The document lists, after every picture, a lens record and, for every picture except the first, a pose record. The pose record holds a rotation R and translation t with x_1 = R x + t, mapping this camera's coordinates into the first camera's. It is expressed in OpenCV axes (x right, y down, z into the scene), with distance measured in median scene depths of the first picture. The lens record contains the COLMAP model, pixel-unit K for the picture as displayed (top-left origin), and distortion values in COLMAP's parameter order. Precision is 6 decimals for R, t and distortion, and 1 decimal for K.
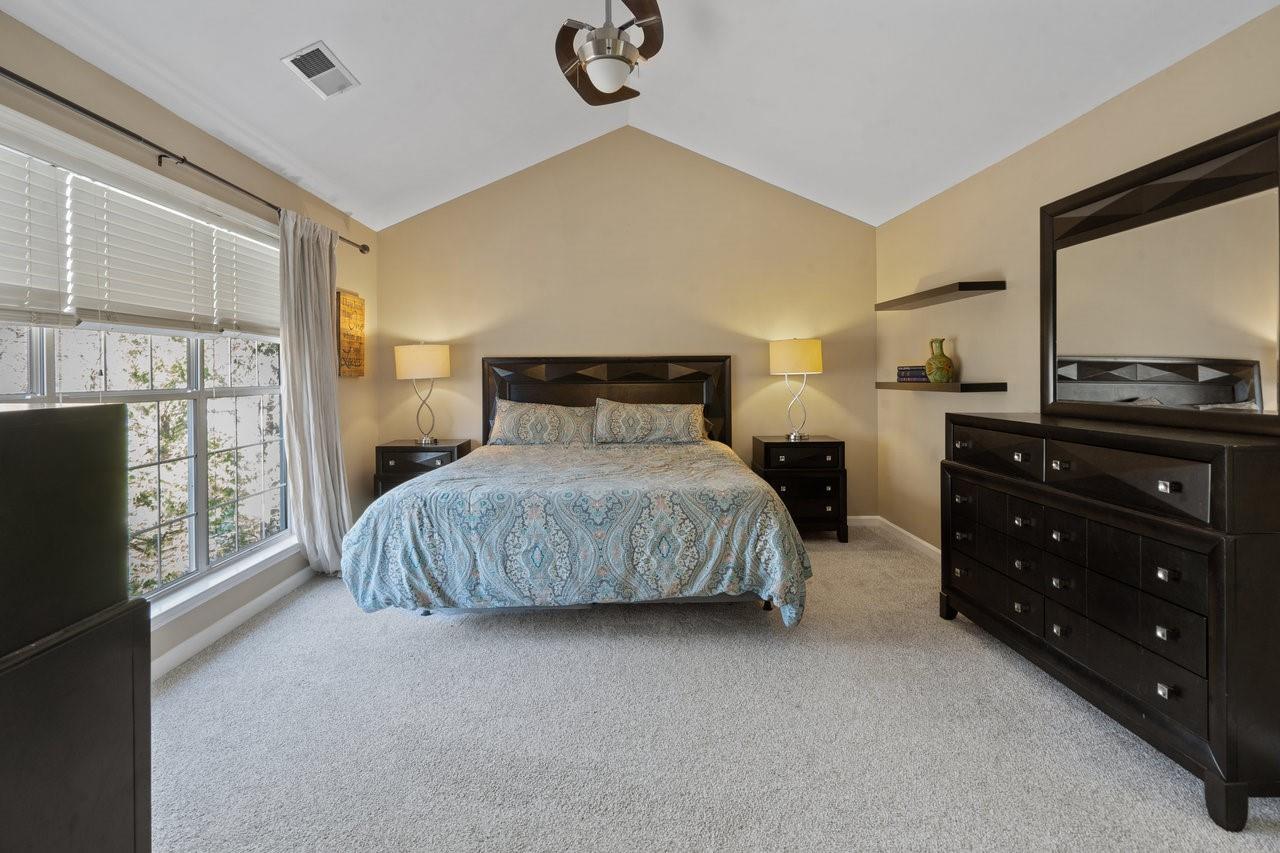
lens RADIAL K [[600.2, 0, 621.5], [0, 600.2, 387.4], [0, 0, 1]] dist [-0.002834, 0.000243]
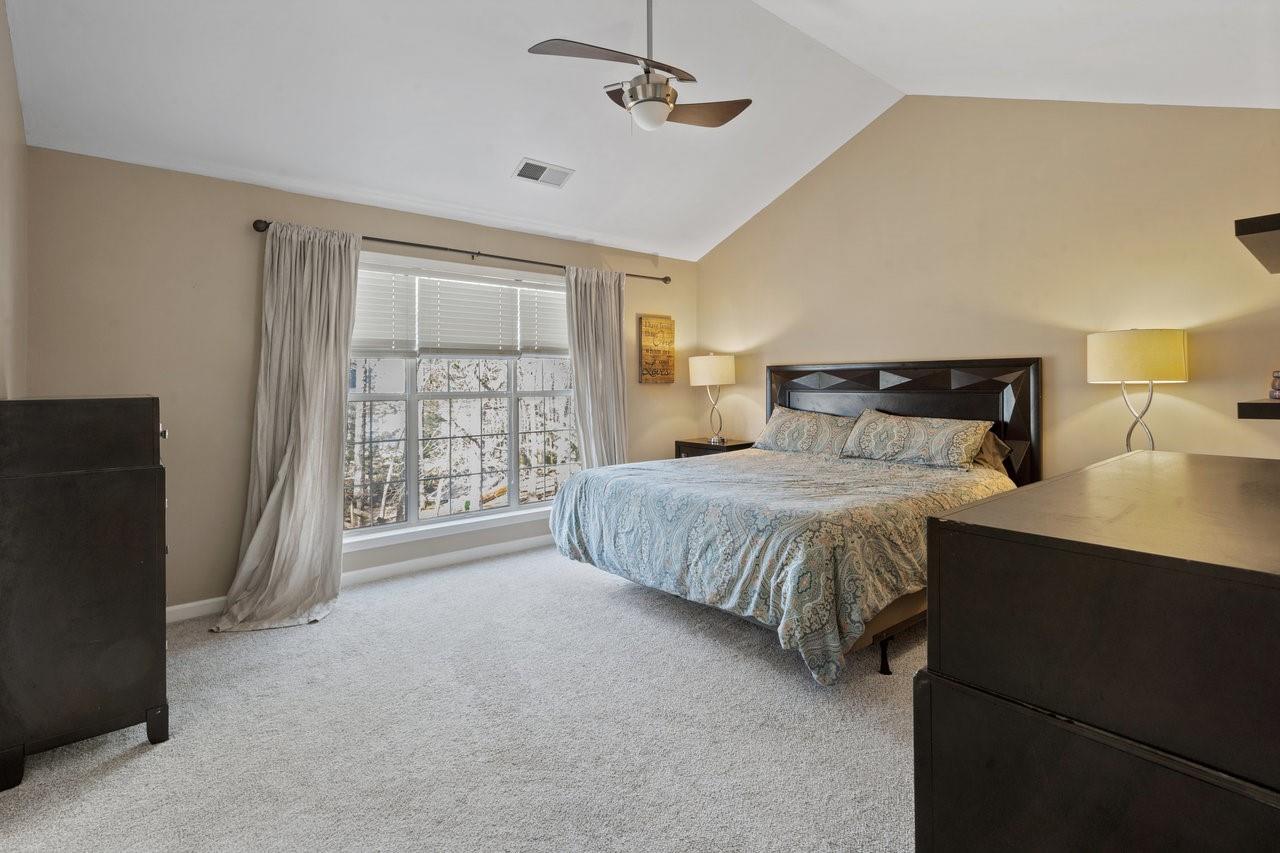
lens RADIAL K [[609.8, 0, 637.2], [0, 609.8, 387.9], [0, 0, 1]] dist [-0.000490, 0.000083]
pose [[0.631017, 0.011762, -0.775679, 0.788168], [-0.015857, 0.999872, 0.002262, -0.015924], [0.775607, 0.010873, 0.631123, 0.249781]]
